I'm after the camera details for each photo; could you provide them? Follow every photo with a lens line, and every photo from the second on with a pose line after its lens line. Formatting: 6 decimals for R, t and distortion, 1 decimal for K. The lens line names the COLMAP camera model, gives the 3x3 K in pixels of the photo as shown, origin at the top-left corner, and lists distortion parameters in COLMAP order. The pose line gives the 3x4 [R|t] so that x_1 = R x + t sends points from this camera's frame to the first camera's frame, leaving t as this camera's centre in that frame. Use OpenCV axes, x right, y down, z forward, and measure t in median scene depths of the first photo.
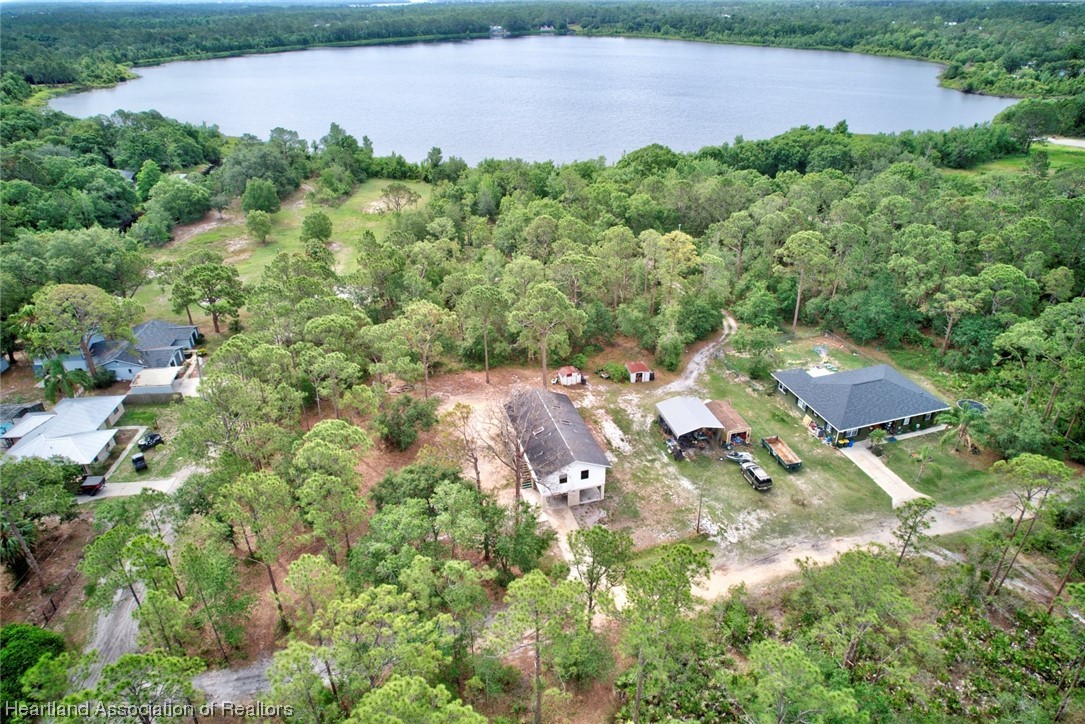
lens RADIAL K [[698.1, 0, 549.7], [0, 698.1, 361.7], [0, 0, 1]] dist [-0.089810, 0.082546]
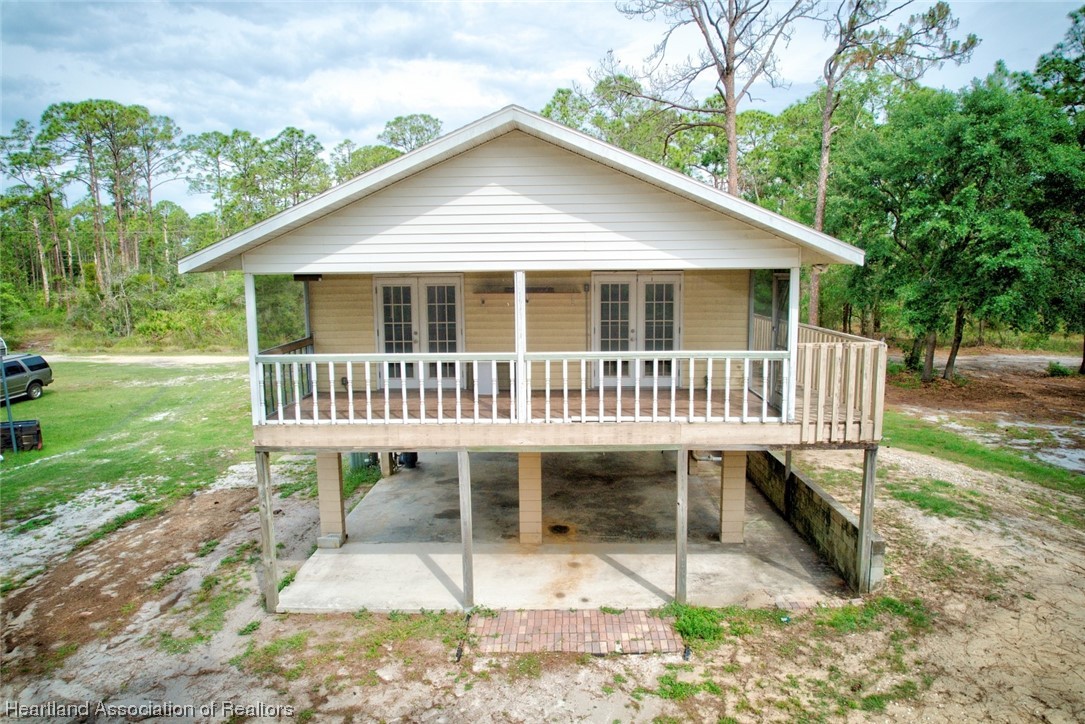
lens RADIAL K [[698.1, 0, 549.7], [0, 698.1, 361.7], [0, 0, 1]] dist [-0.089810, 0.082546]
pose [[-0.951792, -0.019396, 0.306131, -0.045802], [0.162890, 0.813700, 0.557996, 0.012728], [-0.259921, 0.580961, -0.771314, 0.910471]]
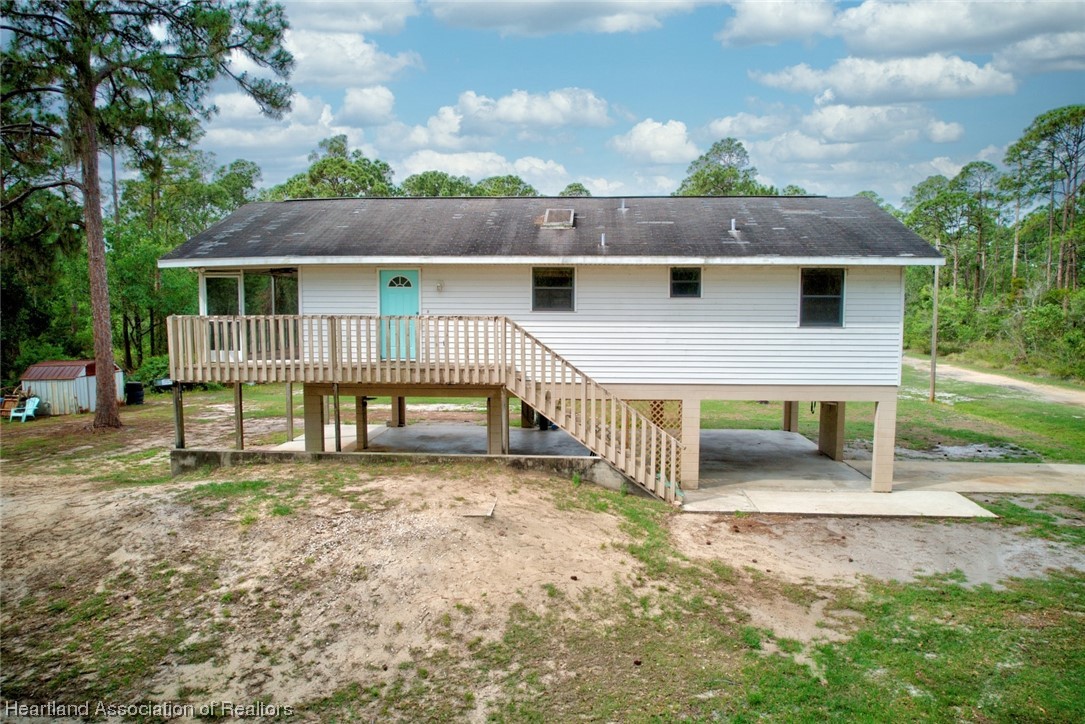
lens RADIAL K [[712.2, 0, 542.5], [0, 712.2, 362.0], [0, 0, 1]] dist [-0.089386, 0.089632]
pose [[0.347592, -0.064777, 0.935406, -0.160839], [0.438912, 0.892805, -0.101270, 0.118472], [-0.828575, 0.445761, 0.338763, 0.730976]]
